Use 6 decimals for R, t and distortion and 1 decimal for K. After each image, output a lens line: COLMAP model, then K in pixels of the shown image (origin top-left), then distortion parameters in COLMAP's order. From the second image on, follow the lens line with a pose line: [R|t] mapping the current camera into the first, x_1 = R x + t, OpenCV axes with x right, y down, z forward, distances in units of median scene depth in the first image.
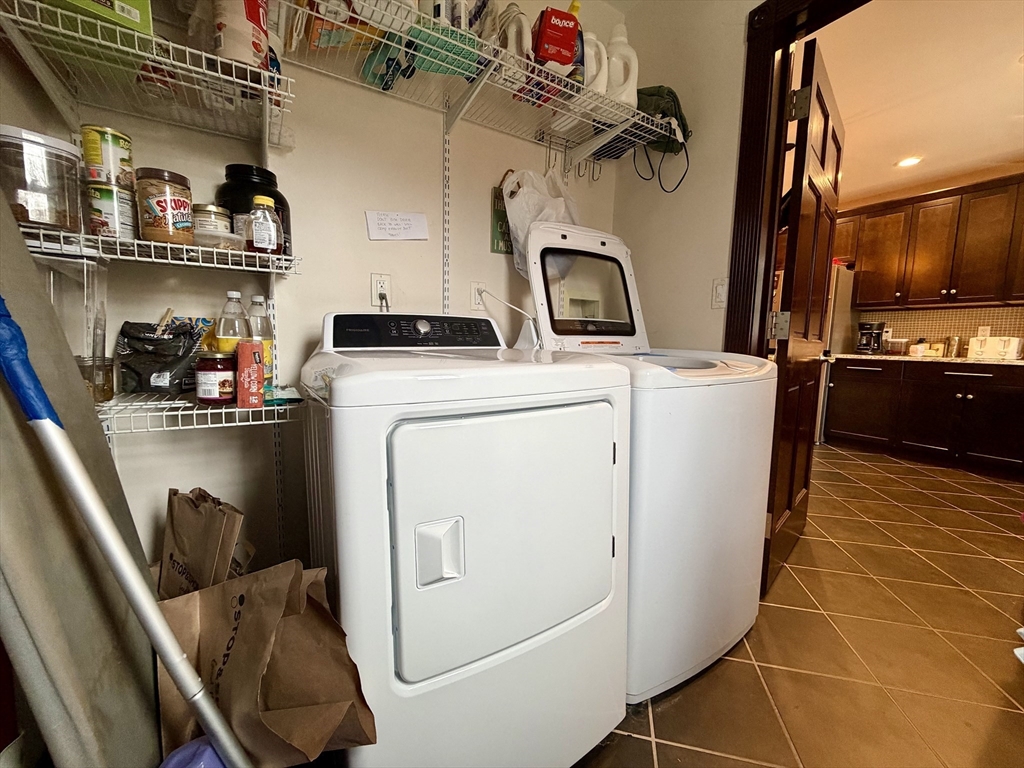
lens RADIAL K [[417.8, 0, 514.6], [0, 417.8, 385.1], [0, 0, 1]] dist [0.001666, 0.000281]
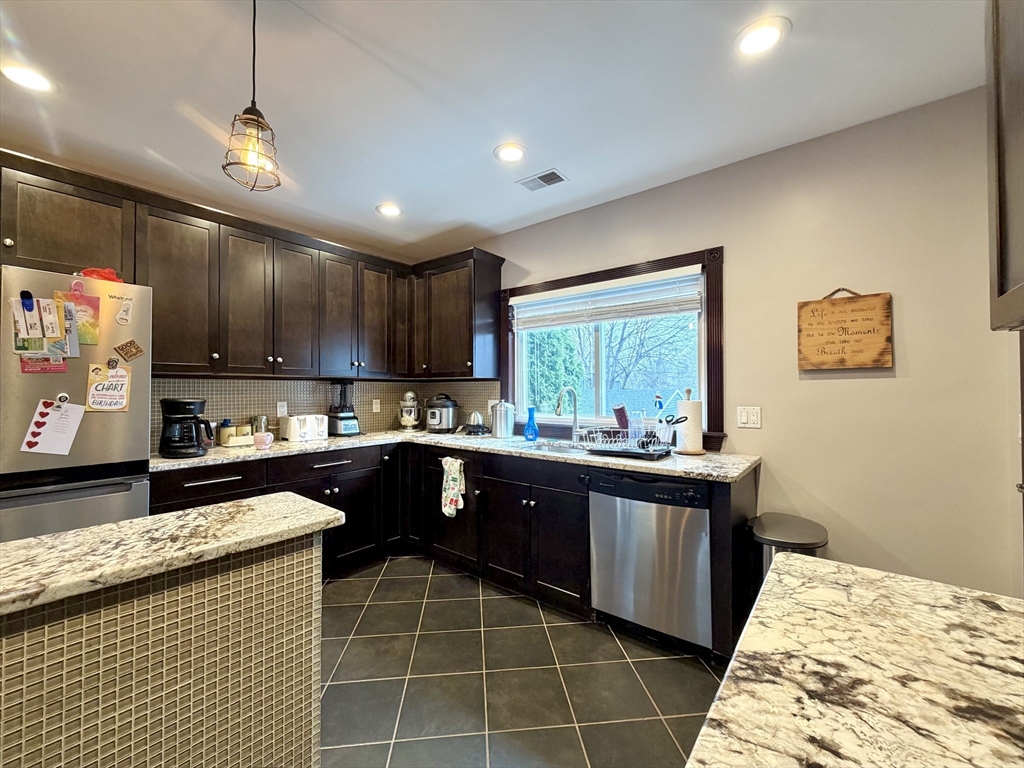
lens RADIAL K [[417.8, 0, 514.6], [0, 417.8, 385.1], [0, 0, 1]] dist [0.001666, 0.000281]
pose [[-0.324455, -0.007799, 0.945869, 0.165425], [0.099582, 0.994127, 0.042356, -0.155414], [-0.940645, 0.107934, -0.321773, 0.788594]]
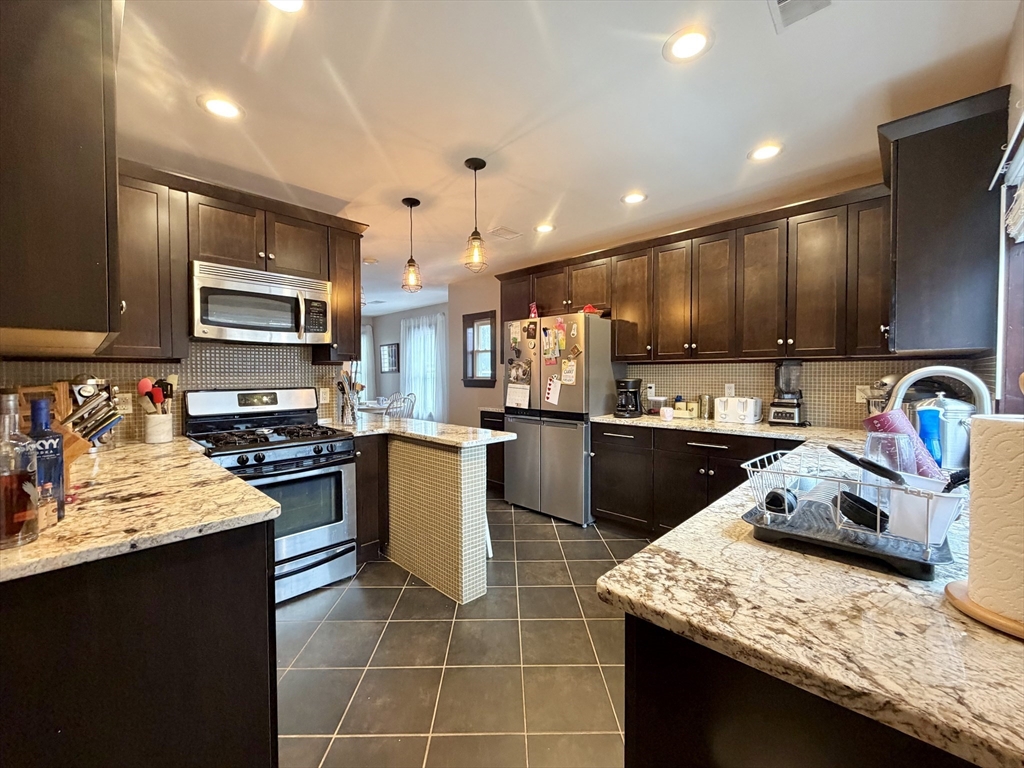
lens RADIAL K [[417.8, 0, 514.6], [0, 417.8, 385.1], [0, 0, 1]] dist [0.001666, 0.000281]
pose [[0.971728, -0.031072, 0.234048, 0.443681], [0.049517, 0.996077, -0.073344, -0.090010], [-0.230851, 0.082860, 0.969455, 0.229973]]
